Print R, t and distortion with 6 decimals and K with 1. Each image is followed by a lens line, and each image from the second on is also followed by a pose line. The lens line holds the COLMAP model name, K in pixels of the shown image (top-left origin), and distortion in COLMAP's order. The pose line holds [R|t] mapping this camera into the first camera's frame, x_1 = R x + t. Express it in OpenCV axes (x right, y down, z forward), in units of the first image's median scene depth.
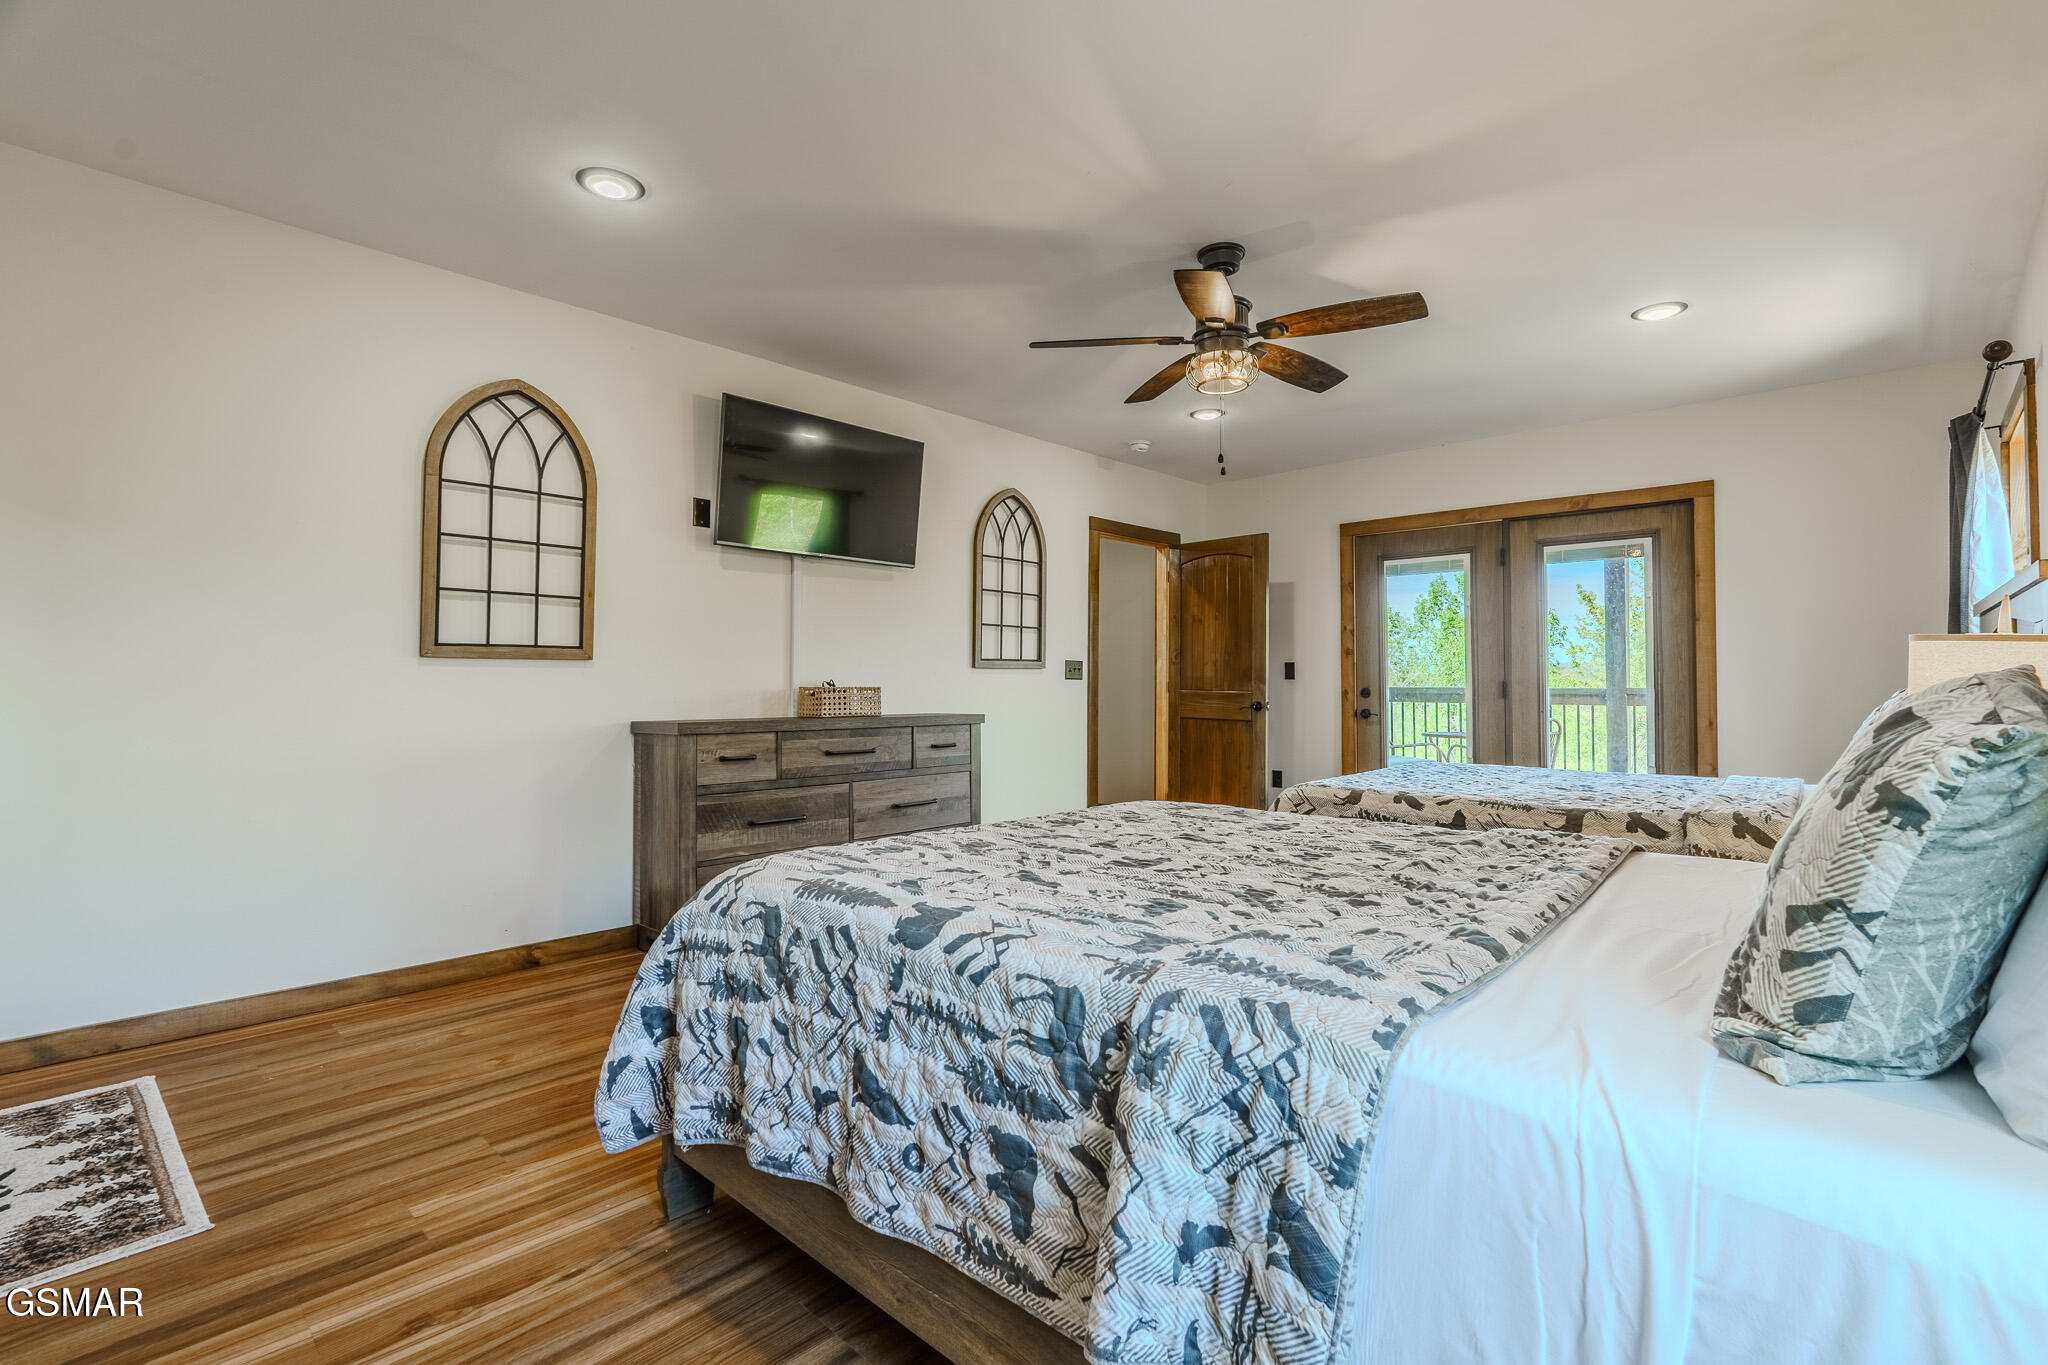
lens RADIAL K [[928.2, 0, 1055.5], [0, 928.2, 659.1], [0, 0, 1]] dist [0.003184, 0.000265]
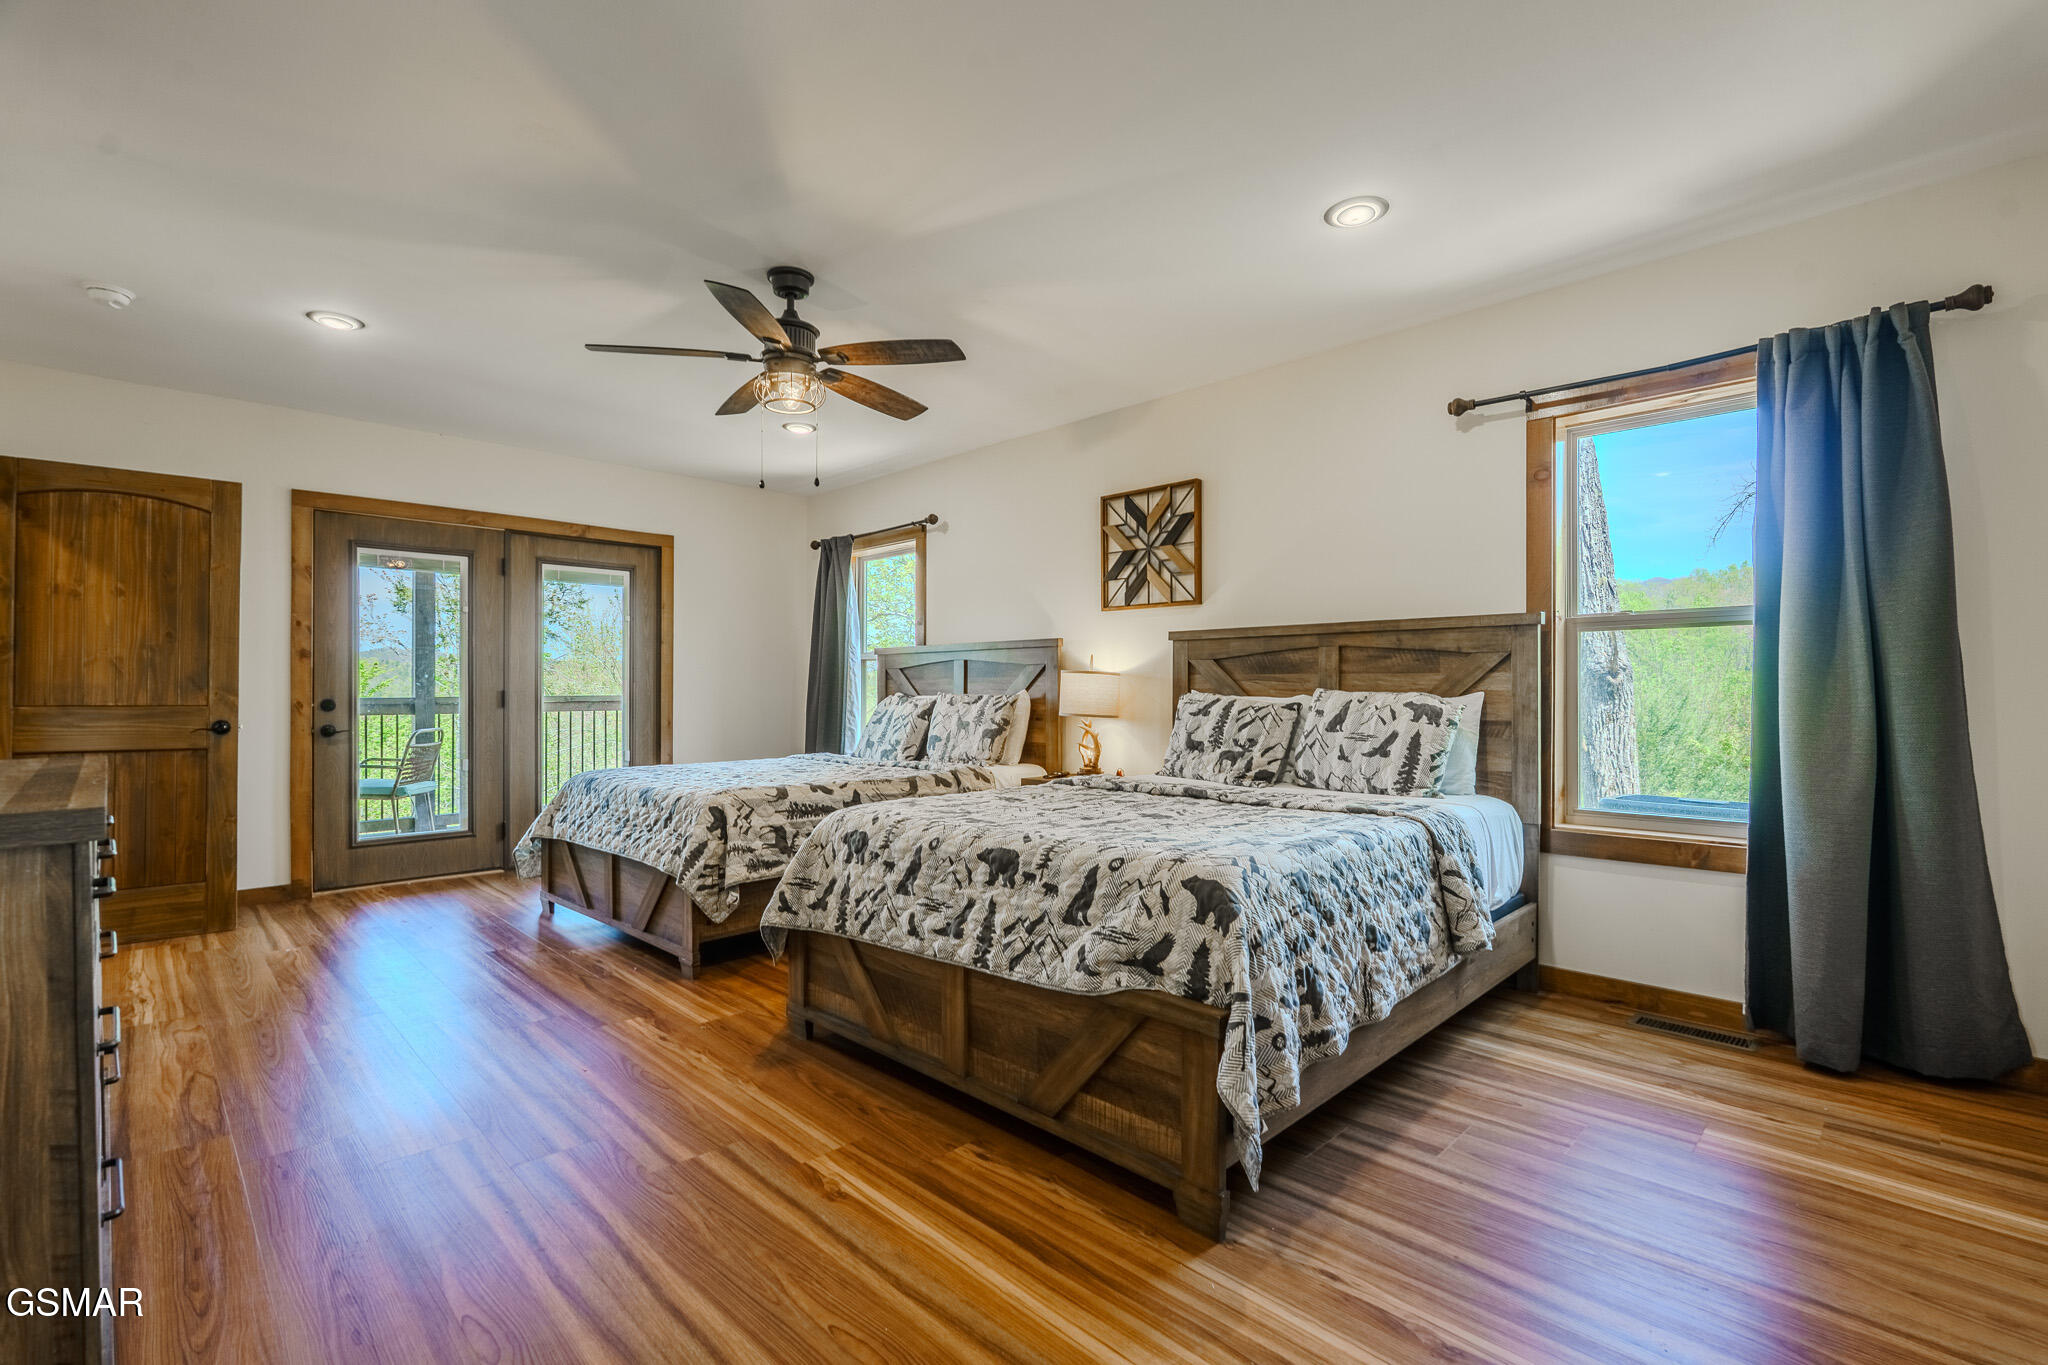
lens RADIAL K [[909.2, 0, 1005.5], [0, 909.2, 682.4], [0, 0, 1]] dist [-0.004072, -0.000163]
pose [[0.067807, 0.008385, 0.997663, -0.464007], [-0.023475, 0.999701, -0.006807, 0.008575], [-0.997422, -0.022959, 0.067984, 0.392841]]
